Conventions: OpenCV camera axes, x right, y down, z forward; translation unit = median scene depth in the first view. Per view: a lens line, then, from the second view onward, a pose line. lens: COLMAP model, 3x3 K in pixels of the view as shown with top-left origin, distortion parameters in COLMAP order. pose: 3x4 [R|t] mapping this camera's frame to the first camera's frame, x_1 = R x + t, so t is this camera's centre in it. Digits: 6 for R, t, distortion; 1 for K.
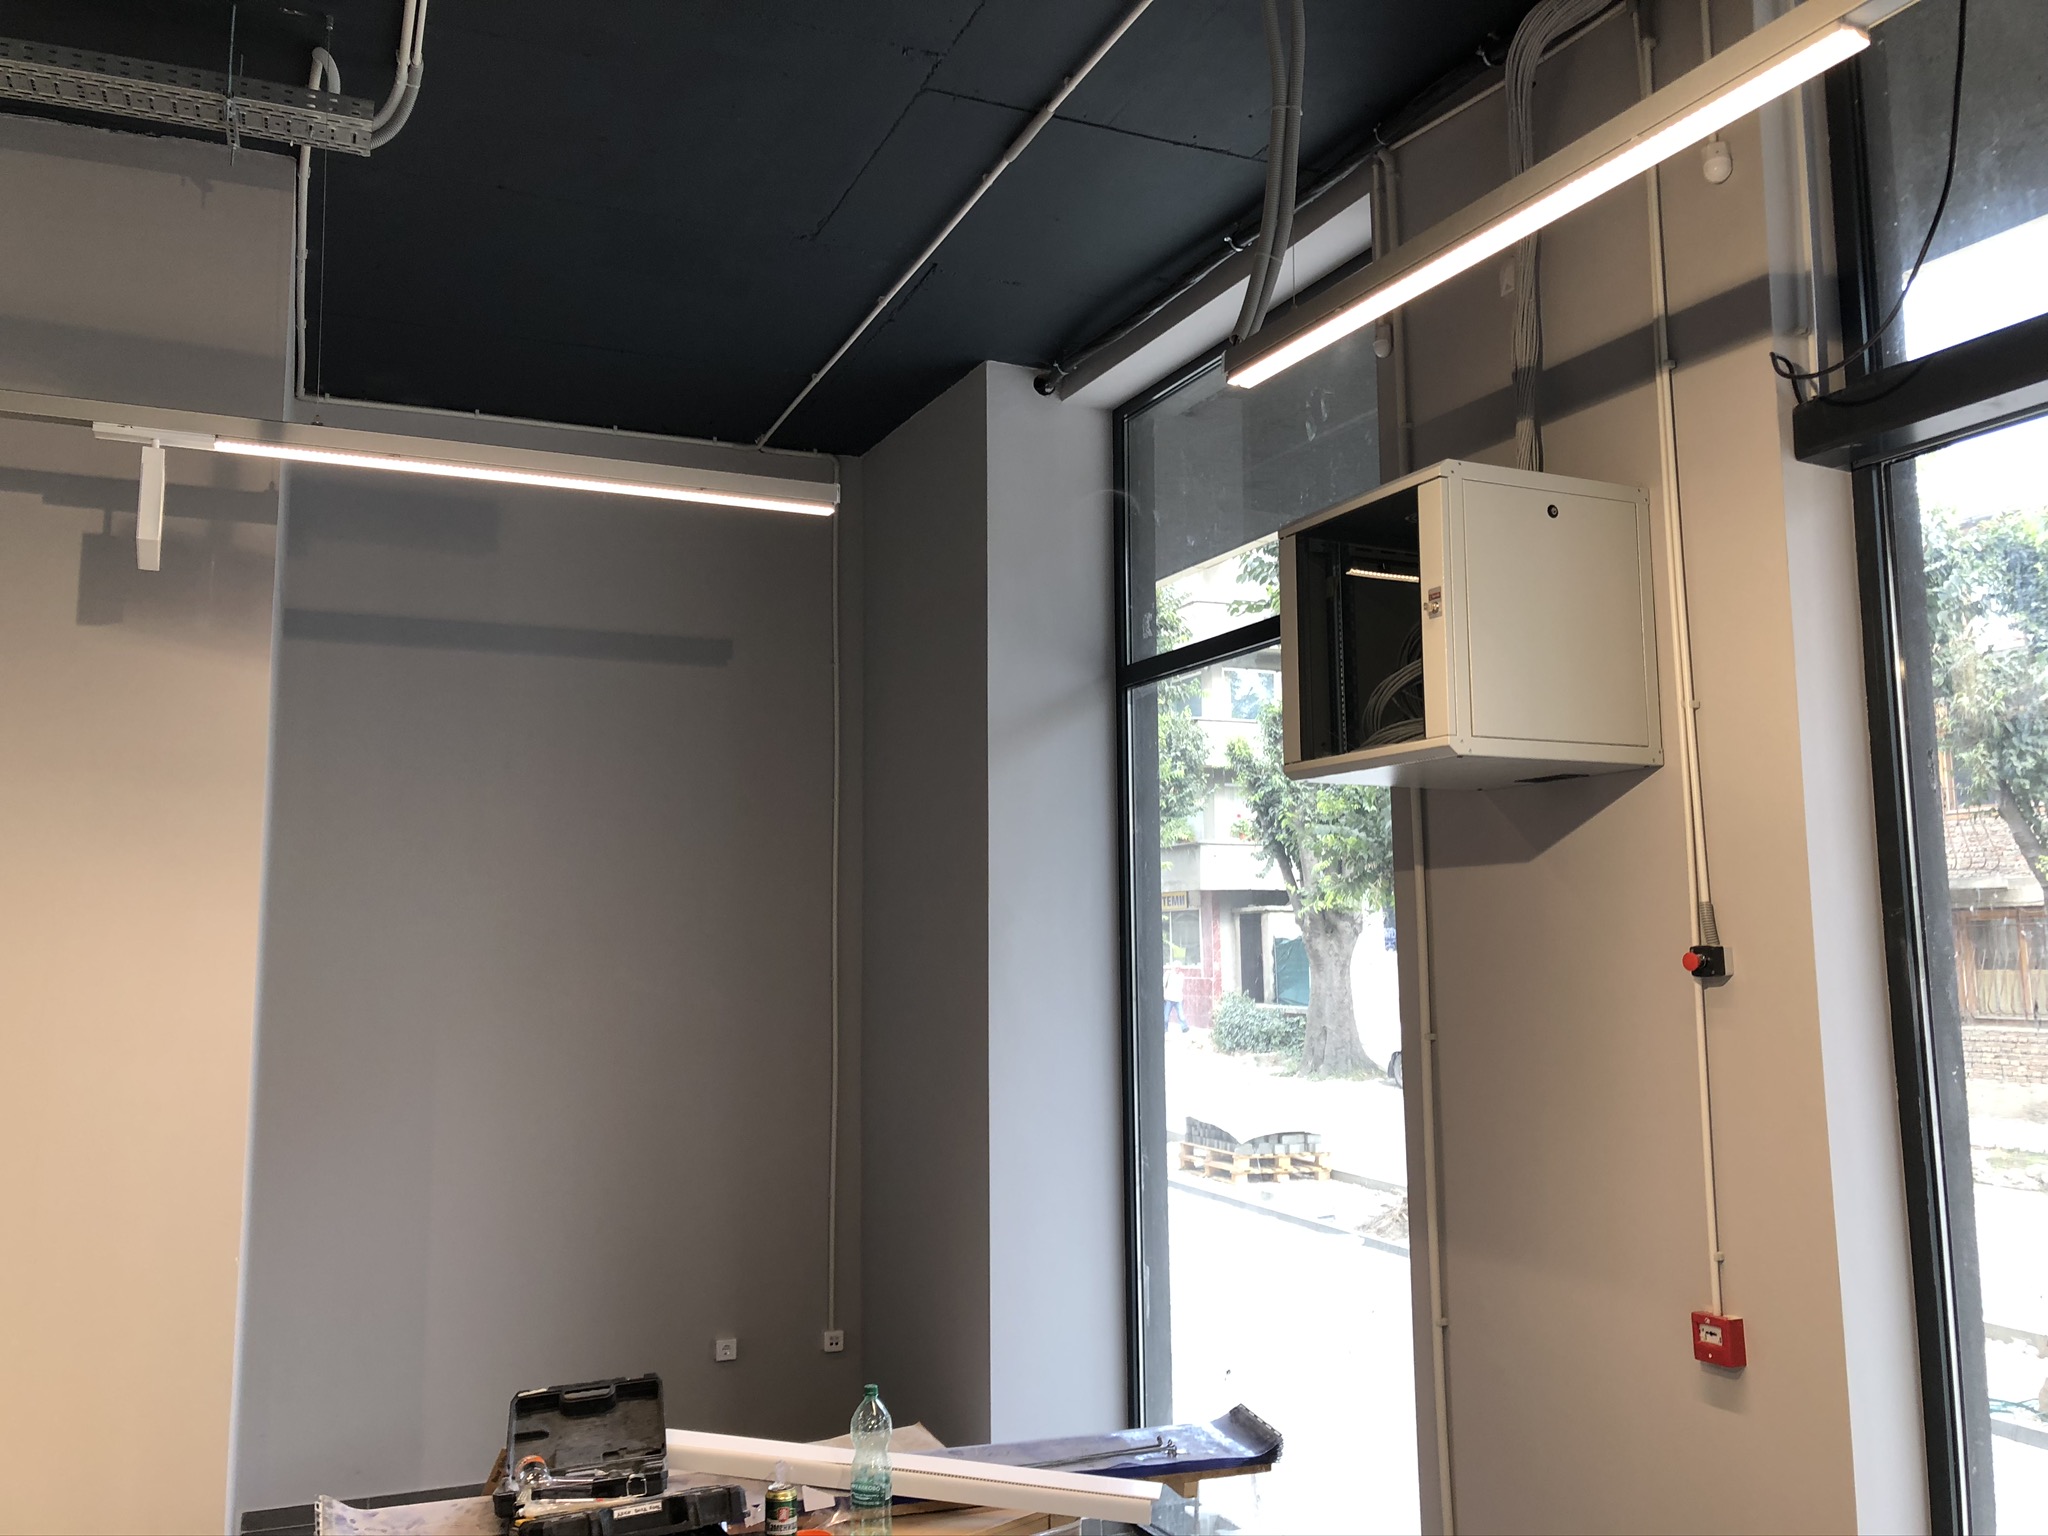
lens RADIAL K [[1701.2, 0, 1027.1], [0, 1701.2, 758.1], [0, 0, 1]] dist [0.030205, -0.017720]
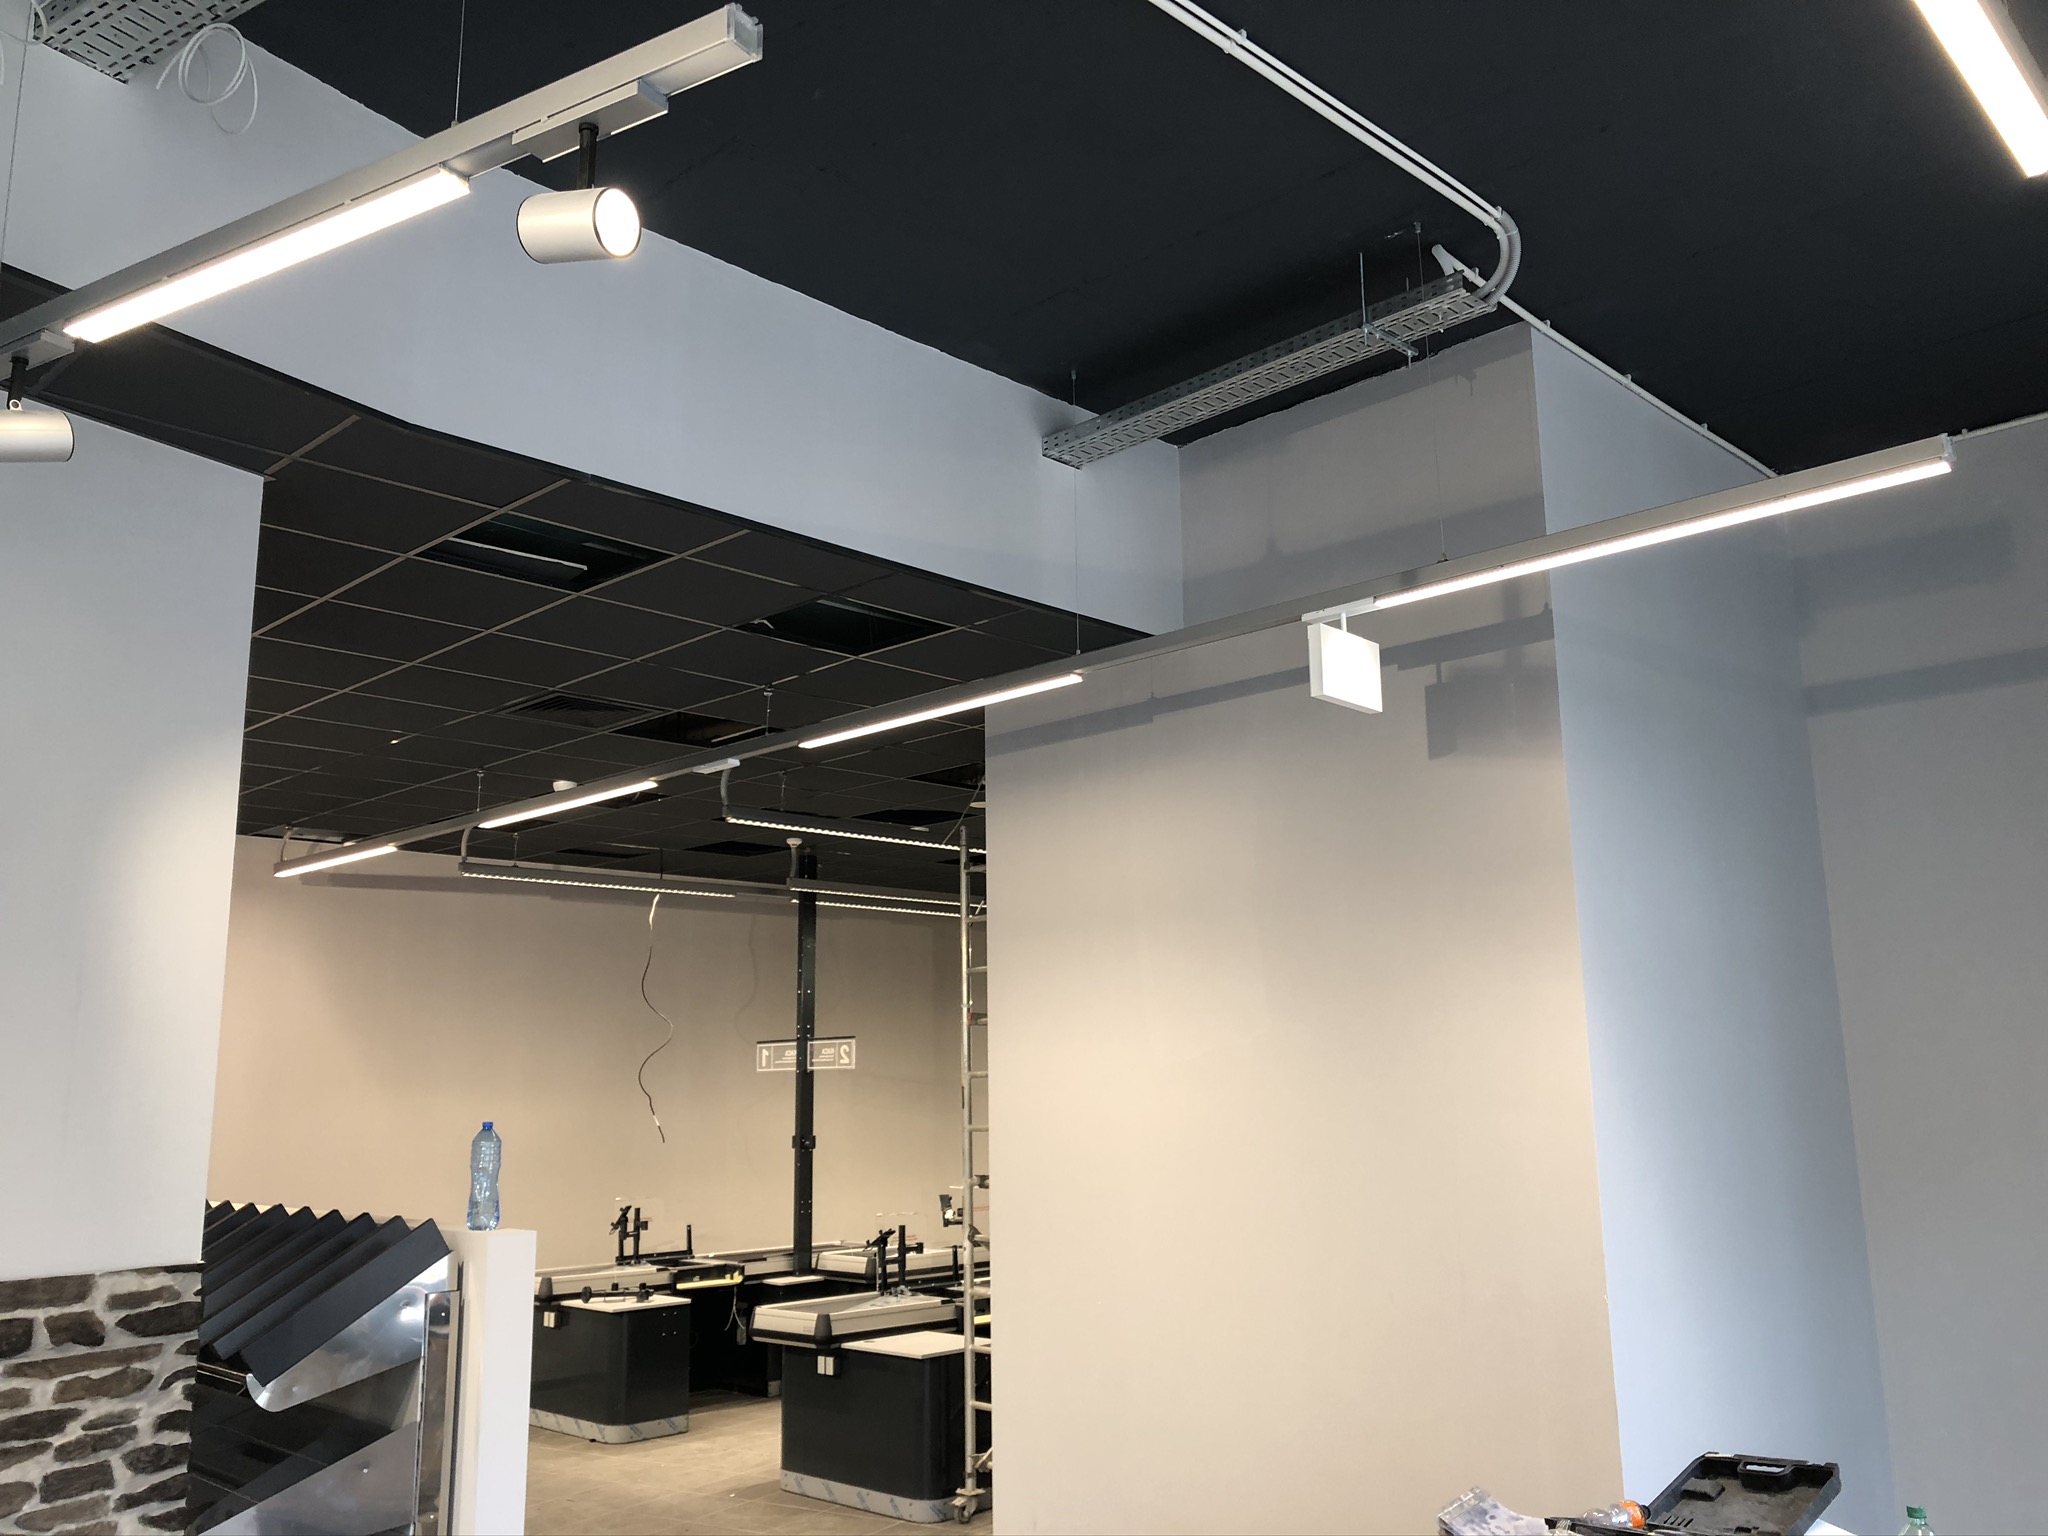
lens RADIAL K [[1701.2, 0, 1027.1], [0, 1701.2, 758.1], [0, 0, 1]] dist [0.030205, -0.017720]
pose [[0.389880, -0.180012, -0.903100, 0.505805], [0.127882, 0.981789, -0.140488, 0.065173], [0.911943, -0.060717, 0.405800, 0.260976]]
